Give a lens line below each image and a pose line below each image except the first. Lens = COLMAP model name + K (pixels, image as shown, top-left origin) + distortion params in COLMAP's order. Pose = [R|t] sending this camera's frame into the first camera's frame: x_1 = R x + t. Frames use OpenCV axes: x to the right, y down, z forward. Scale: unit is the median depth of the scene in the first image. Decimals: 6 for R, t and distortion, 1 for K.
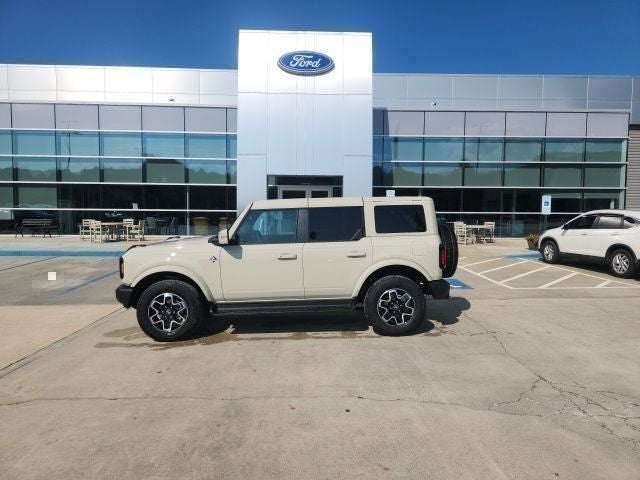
lens RADIAL K [[429.8, 0, 323.3], [0, 429.8, 226.8], [0, 0, 1]] dist [0.042793, -0.004679]
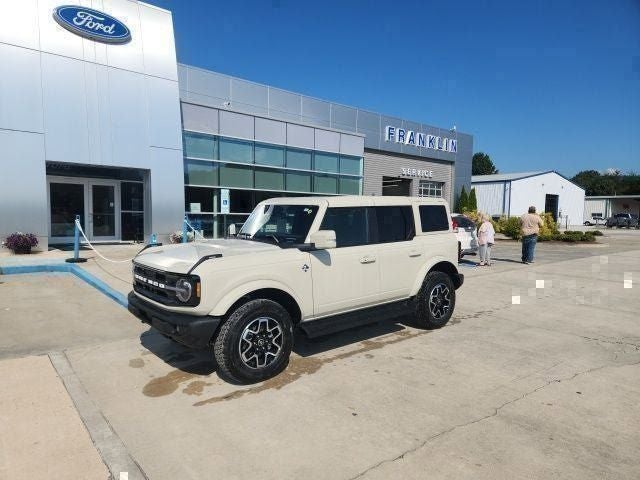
lens RADIAL K [[426.7, 0, 314.8], [0, 426.7, 238.8], [0, 0, 1]] dist [0.070921, -0.060160]
pose [[0.788774, -0.029180, 0.613991, -0.717904], [0.014543, 0.999479, 0.028817, -0.002357], [-0.614512, -0.013801, 0.788787, 0.350140]]
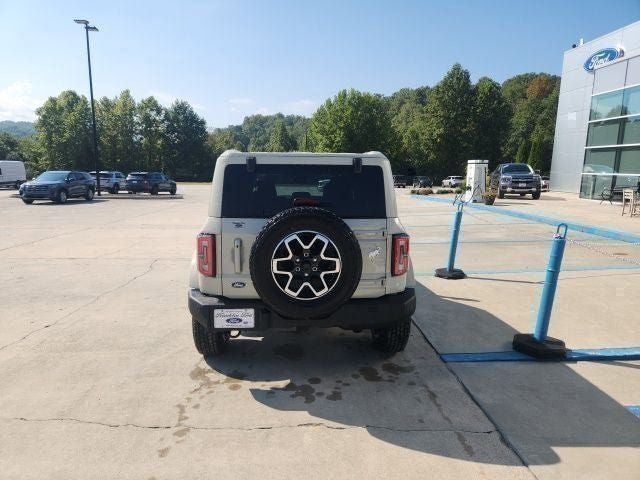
lens RADIAL K [[426.7, 0, 314.8], [0, 426.7, 238.8], [0, 0, 1]] dist [0.070921, -0.060160]
pose [[0.018255, 0.156386, -0.987527, 0.850756], [-0.054476, 0.986380, 0.155197, -0.049864], [0.998348, 0.050963, 0.026526, 1.150614]]
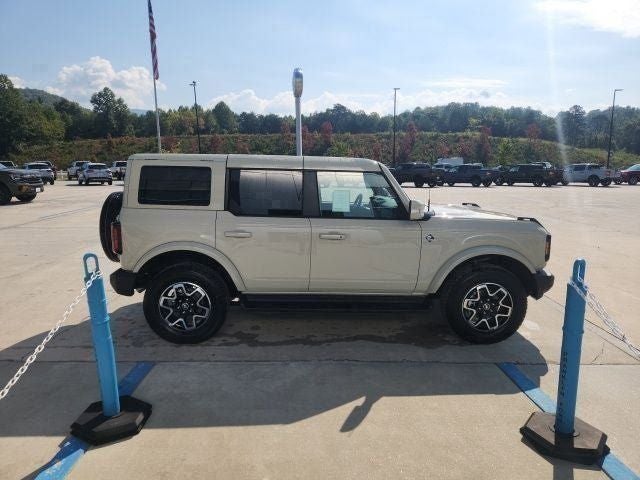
lens RADIAL K [[426.7, 0, 314.8], [0, 426.7, 238.8], [0, 0, 1]] dist [0.070921, -0.060160]
pose [[-0.999896, 0.002129, 0.014249, -0.076222], [0.005251, 0.974852, 0.222789, -0.104066], [-0.013416, 0.222841, -0.974762, 2.002287]]
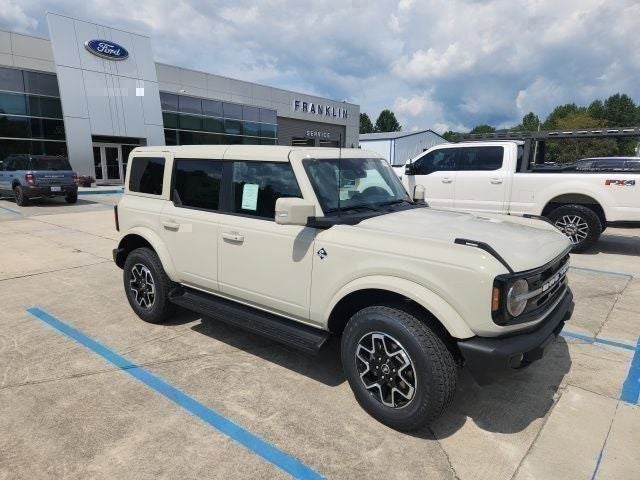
lens RADIAL K [[426.7, 0, 314.8], [0, 426.7, 238.8], [0, 0, 1]] dist [0.070921, -0.060160]
pose [[-0.750985, -0.108275, 0.651382, -0.598026], [0.039556, 0.977316, 0.208058, -0.069977], [-0.659134, 0.182014, -0.729667, 1.674673]]
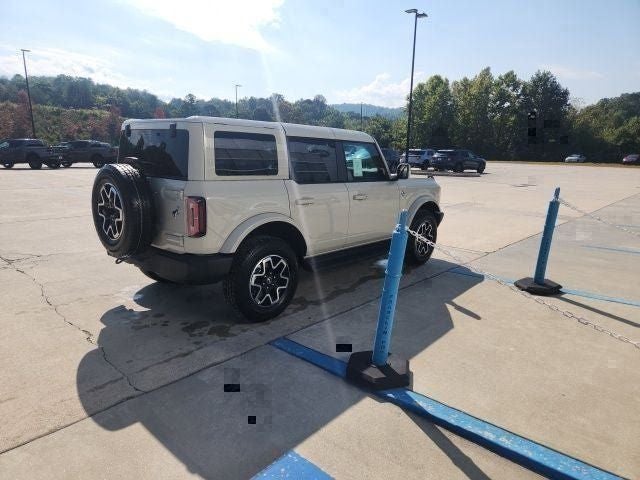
lens RADIAL K [[426.7, 0, 314.8], [0, 426.7, 238.8], [0, 0, 1]] dist [0.070921, -0.060160]
pose [[-0.696802, 0.141194, -0.703229, 0.586811], [-0.049398, 0.968659, 0.243434, -0.070158], [0.715561, 0.204363, -0.667989, 1.823005]]
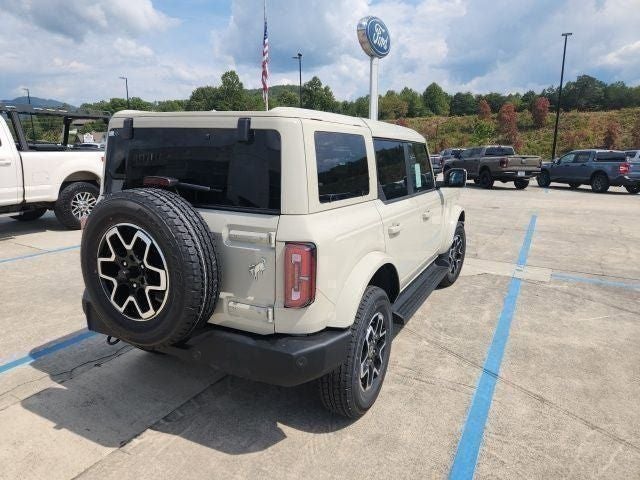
lens RADIAL K [[426.7, 0, 314.8], [0, 426.7, 238.8], [0, 0, 1]] dist [0.070921, -0.060160]
pose [[-0.501183, 0.187412, -0.844803, 0.566804], [-0.051854, 0.968007, 0.245506, -0.063633], [0.863786, 0.166850, -0.475431, 1.465872]]
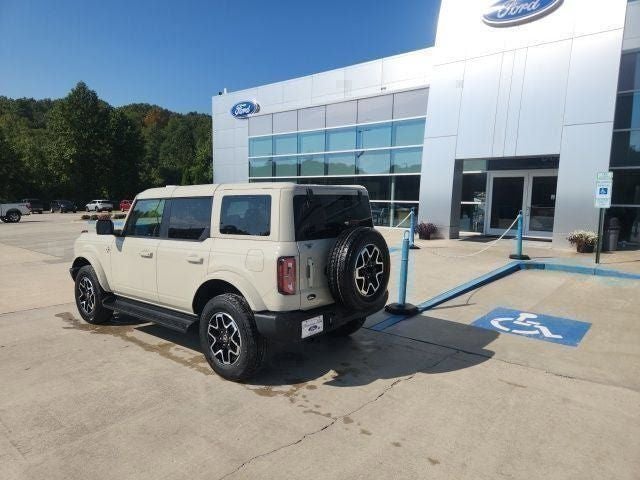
lens RADIAL K [[426.7, 0, 314.8], [0, 426.7, 238.8], [0, 0, 1]] dist [0.070921, -0.060160]
pose [[0.742868, 0.069307, -0.665841, 0.736458], [-0.037011, 0.997357, 0.062521, -0.027989], [0.668415, -0.021802, 0.743469, 0.570292]]
